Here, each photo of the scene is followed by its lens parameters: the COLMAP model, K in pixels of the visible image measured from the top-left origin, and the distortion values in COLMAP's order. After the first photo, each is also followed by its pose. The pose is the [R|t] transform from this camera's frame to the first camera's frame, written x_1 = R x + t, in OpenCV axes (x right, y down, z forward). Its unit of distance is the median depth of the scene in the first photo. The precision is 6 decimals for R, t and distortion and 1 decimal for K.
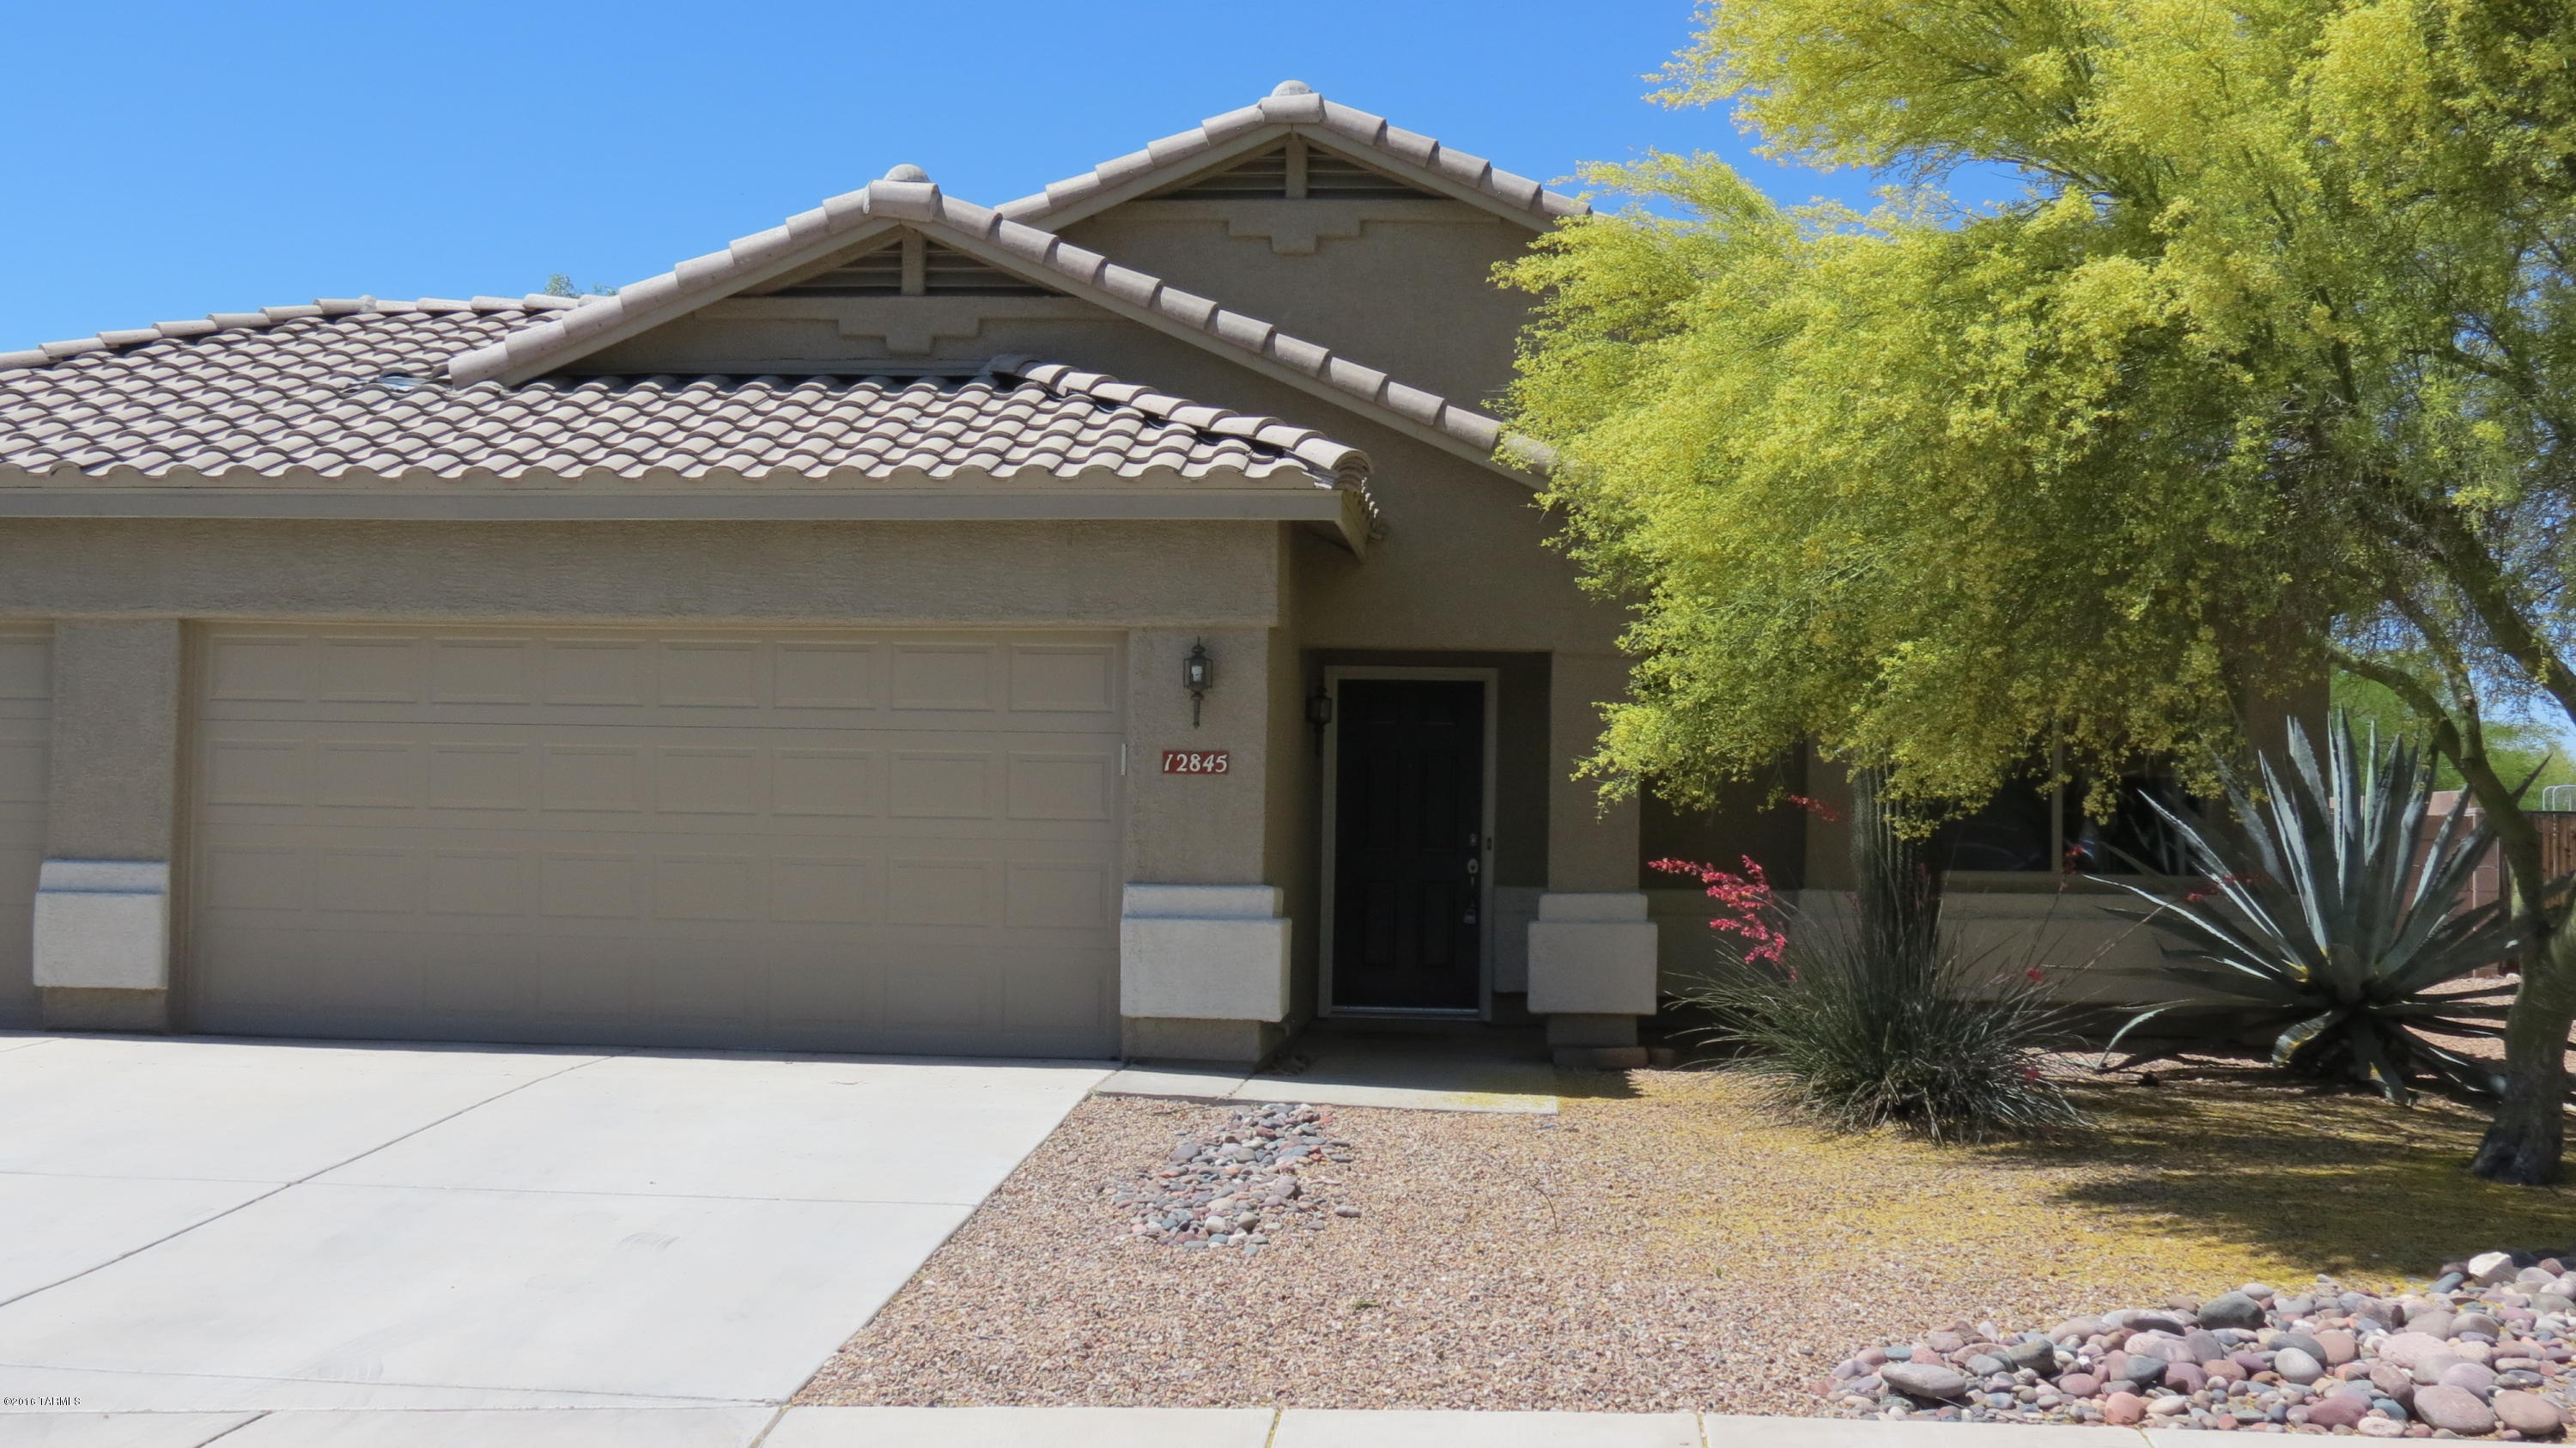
lens RADIAL K [[3068.3, 0, 1288.0], [0, 3068.3, 724.0], [0, 0, 1]] dist [-0.061300, 0.027595]
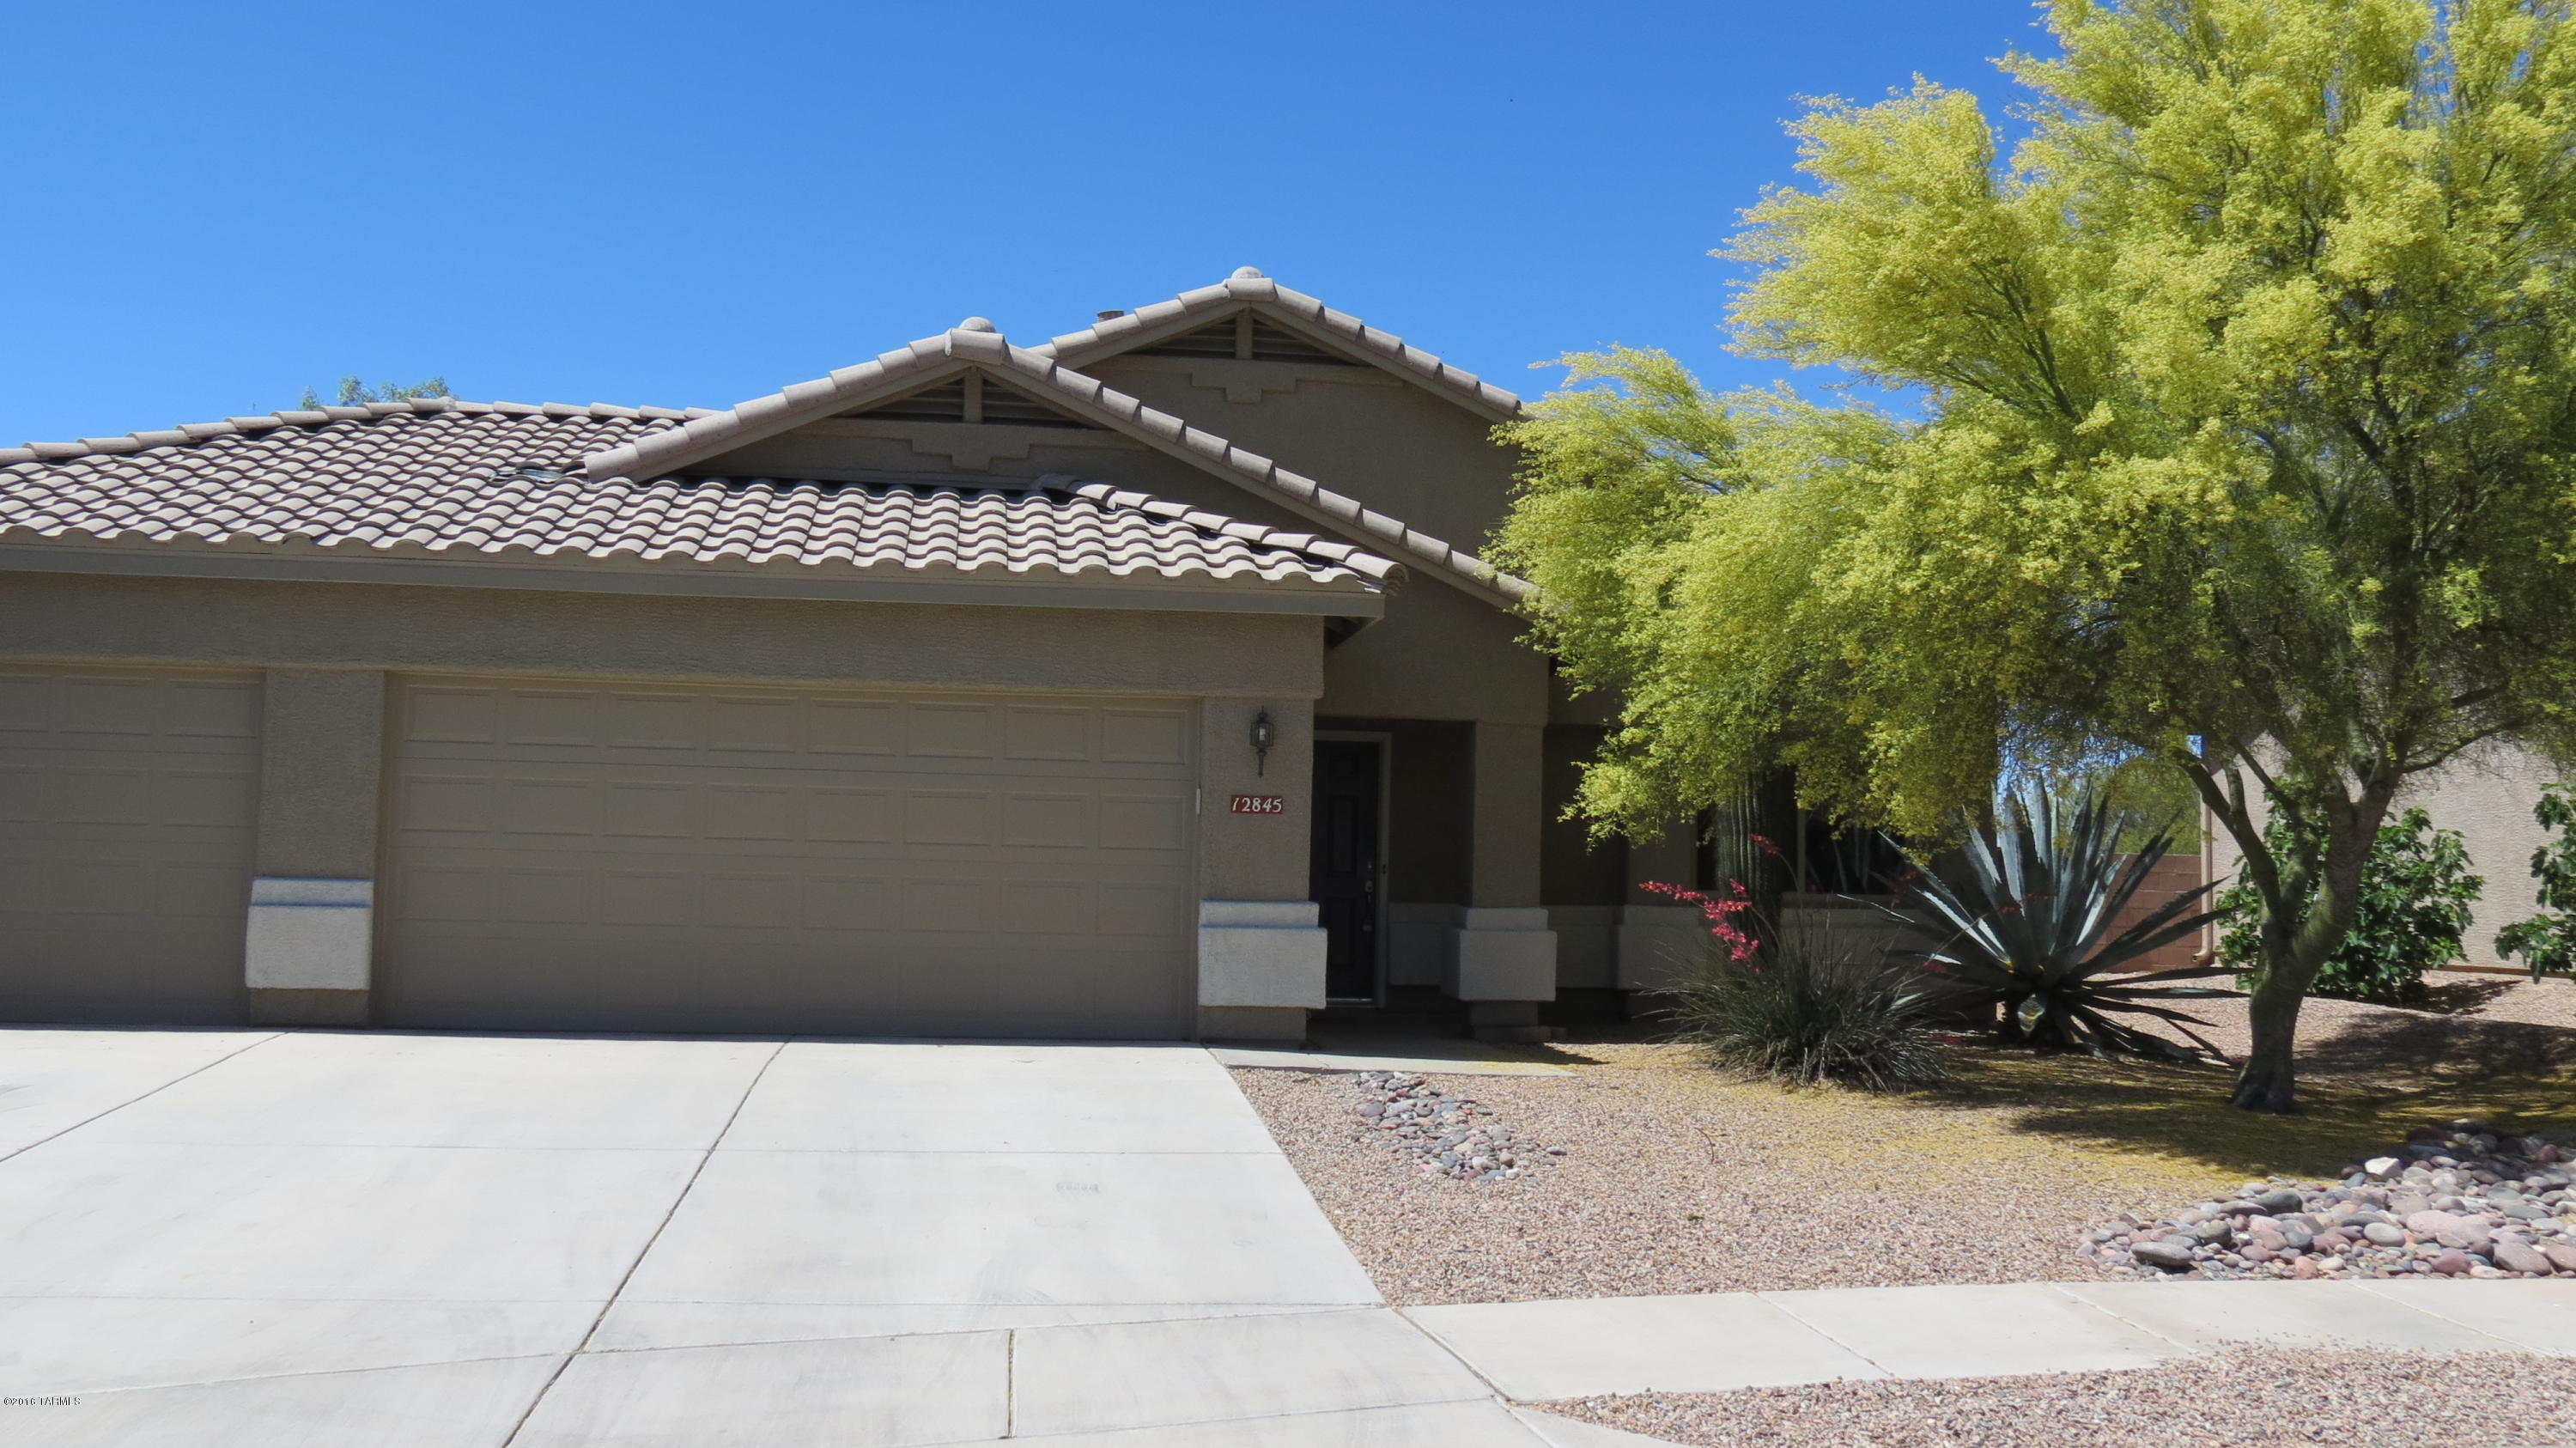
lens RADIAL K [[2510.8, 0, 1288.0], [0, 2510.8, 724.0], [0, 0, 1]] dist [-0.054179, 0.007383]
pose [[0.968858, 0.018939, 0.246890, -0.263453], [-0.014516, 0.999700, -0.019723, -0.000440], [-0.247189, 0.015525, 0.968843, -0.009375]]
